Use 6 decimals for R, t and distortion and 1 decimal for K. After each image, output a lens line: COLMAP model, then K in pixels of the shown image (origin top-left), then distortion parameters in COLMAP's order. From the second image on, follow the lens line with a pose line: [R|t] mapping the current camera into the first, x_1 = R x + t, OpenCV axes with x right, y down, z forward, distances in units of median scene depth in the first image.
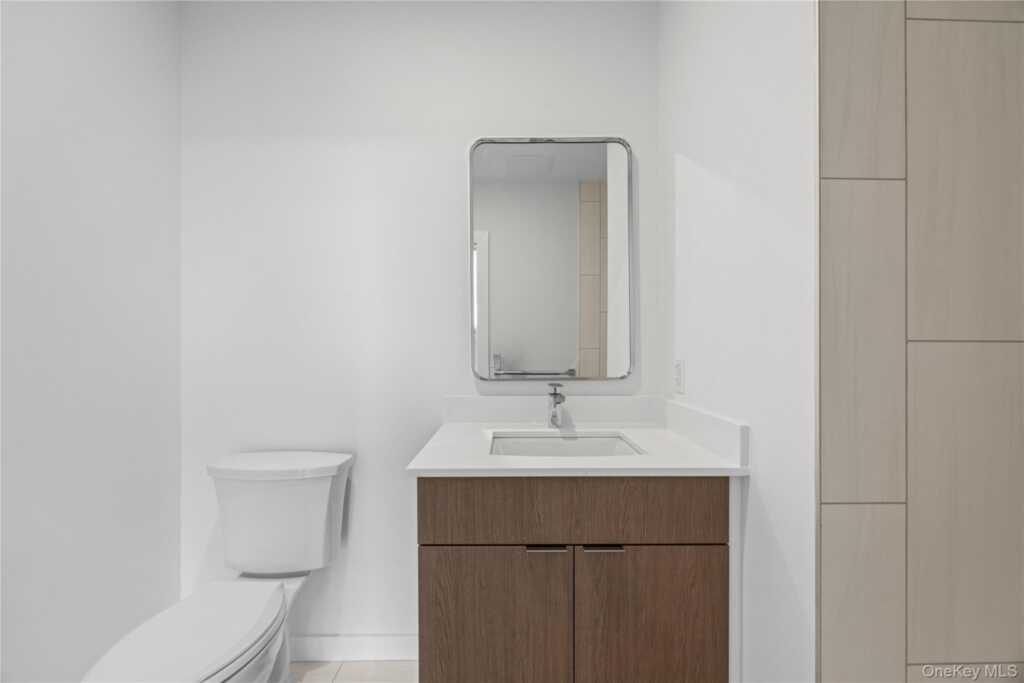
lens RADIAL K [[395.1, 0, 509.6], [0, 395.1, 349.5], [0, 0, 1]] dist [0.000908, 0.000260]
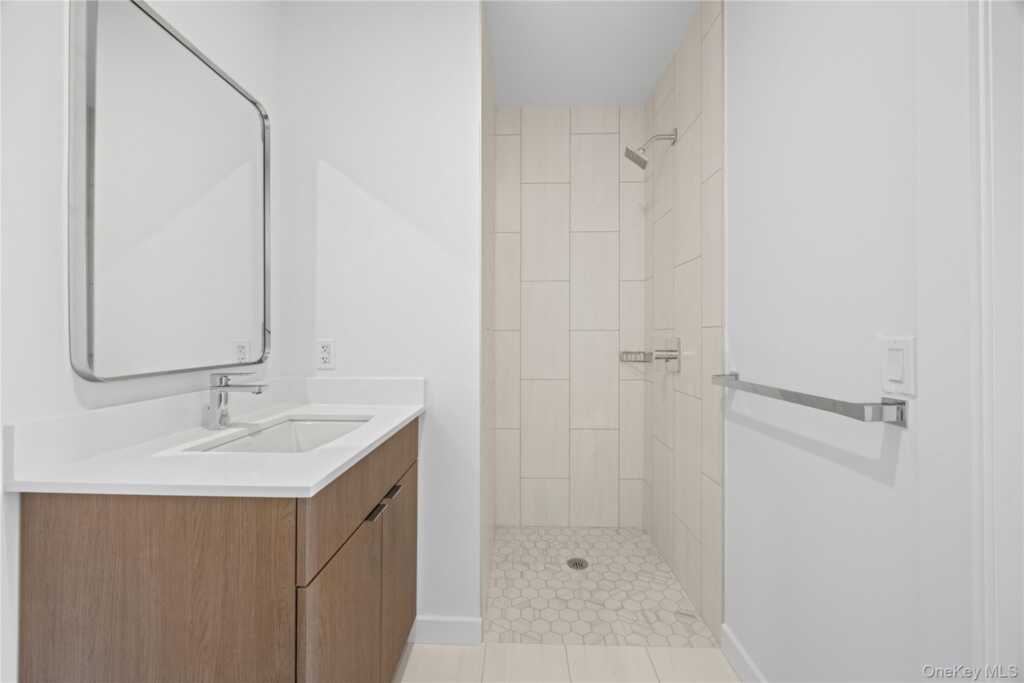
lens RADIAL K [[395.1, 0, 505.5], [0, 395.1, 335.7], [0, 0, 1]] dist [0.000908, 0.000260]
pose [[0.036580, 0.009865, 0.999282, -0.696838], [0.003573, 0.999944, -0.010003, 0.024267], [-0.999324, 0.003936, 0.036543, 0.436630]]
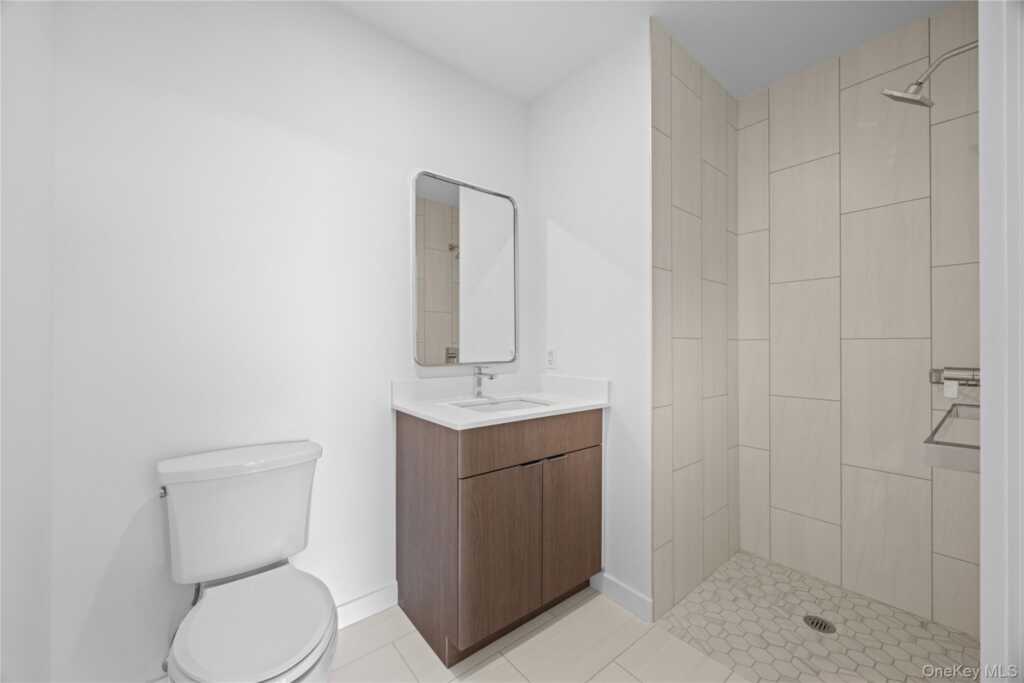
lens RADIAL K [[395.1, 0, 510.2], [0, 395.1, 341.5], [0, 0, 1]] dist [0.000908, 0.000260]
pose [[0.777296, 0.013297, 0.628995, -0.710693], [-0.006625, 0.999894, -0.012950, 0.019533], [-0.629100, 0.005899, 0.777302, -0.143034]]
